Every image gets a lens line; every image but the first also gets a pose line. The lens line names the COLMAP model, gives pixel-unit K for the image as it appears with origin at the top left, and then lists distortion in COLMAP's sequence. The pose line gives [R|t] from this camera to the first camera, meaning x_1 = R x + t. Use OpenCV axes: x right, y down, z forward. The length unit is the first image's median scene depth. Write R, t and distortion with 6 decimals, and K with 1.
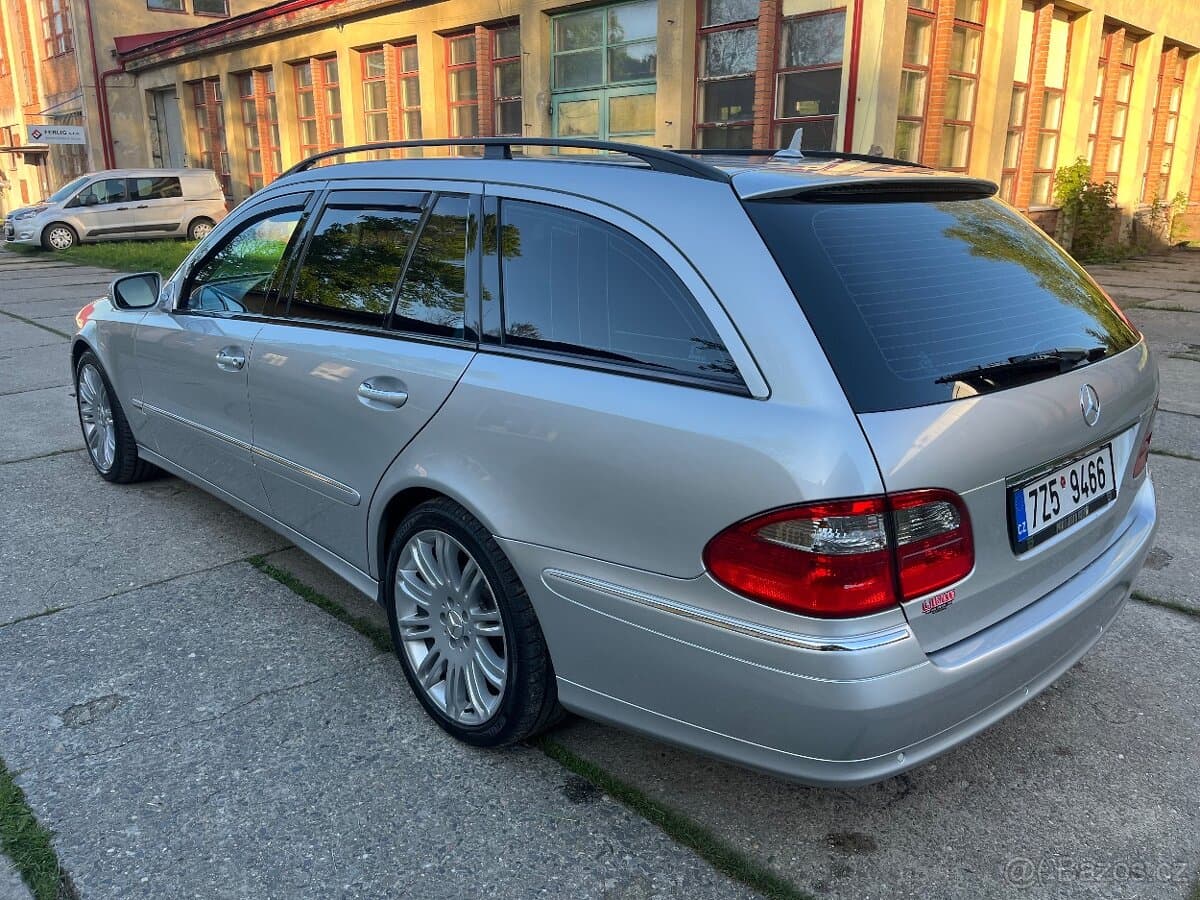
lens RADIAL K [[907.6, 0, 595.1], [0, 907.6, 448.8], [0, 0, 1]] dist [0.064246, -0.091429]
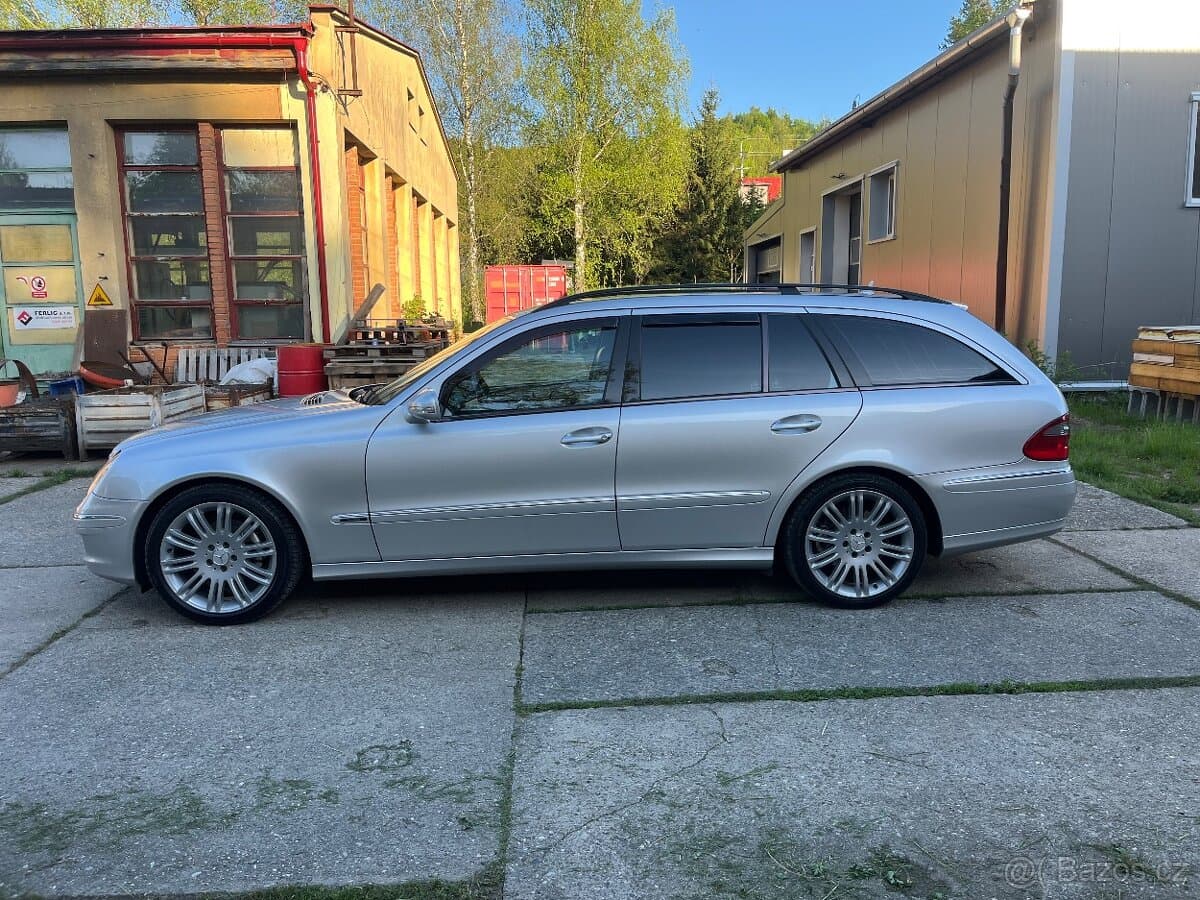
lens RADIAL K [[907.6, 0, 593.7], [0, 907.6, 442.2], [0, 0, 1]] dist [0.064246, -0.091429]
pose [[0.651921, -0.118638, 0.748949, -1.818719], [0.225010, 0.973466, -0.041656, -0.044776], [-0.724134, 0.195677, 0.661317, 0.141283]]
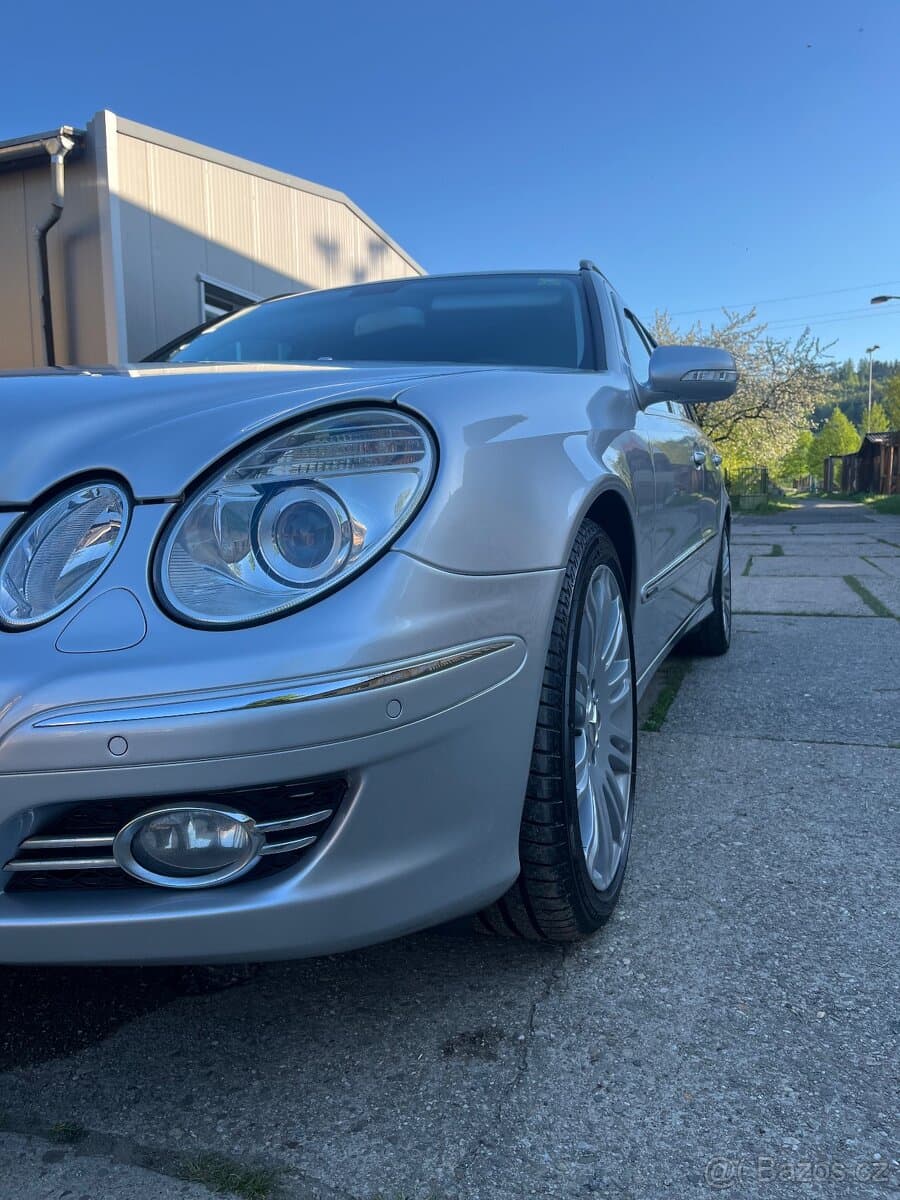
lens RADIAL K [[907.6, 0, 460.2], [0, 907.6, 599.0], [0, 0, 1]] dist [0.064246, -0.091429]
pose [[-0.457116, -0.078198, 0.885963, -1.501212], [0.260715, 0.940588, 0.217537, -0.302787], [-0.850337, 0.330424, -0.409570, 2.162199]]
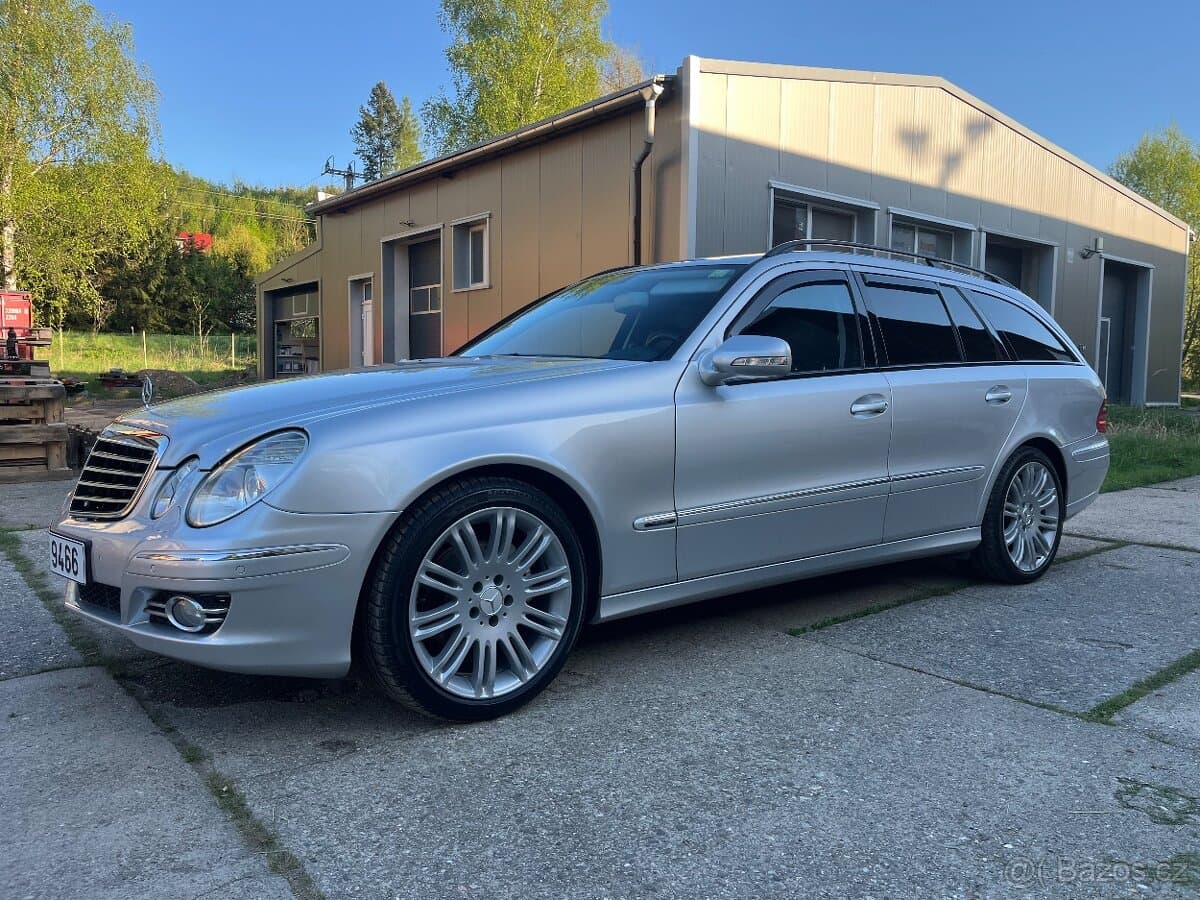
lens RADIAL K [[907.6, 0, 598.4], [0, 907.6, 448.8], [0, 0, 1]] dist [0.064246, -0.091429]
pose [[0.079709, -0.074229, 0.994051, -2.008108], [0.264032, 0.963178, 0.050752, -0.252266], [-0.961215, 0.258416, 0.096372, 1.597145]]
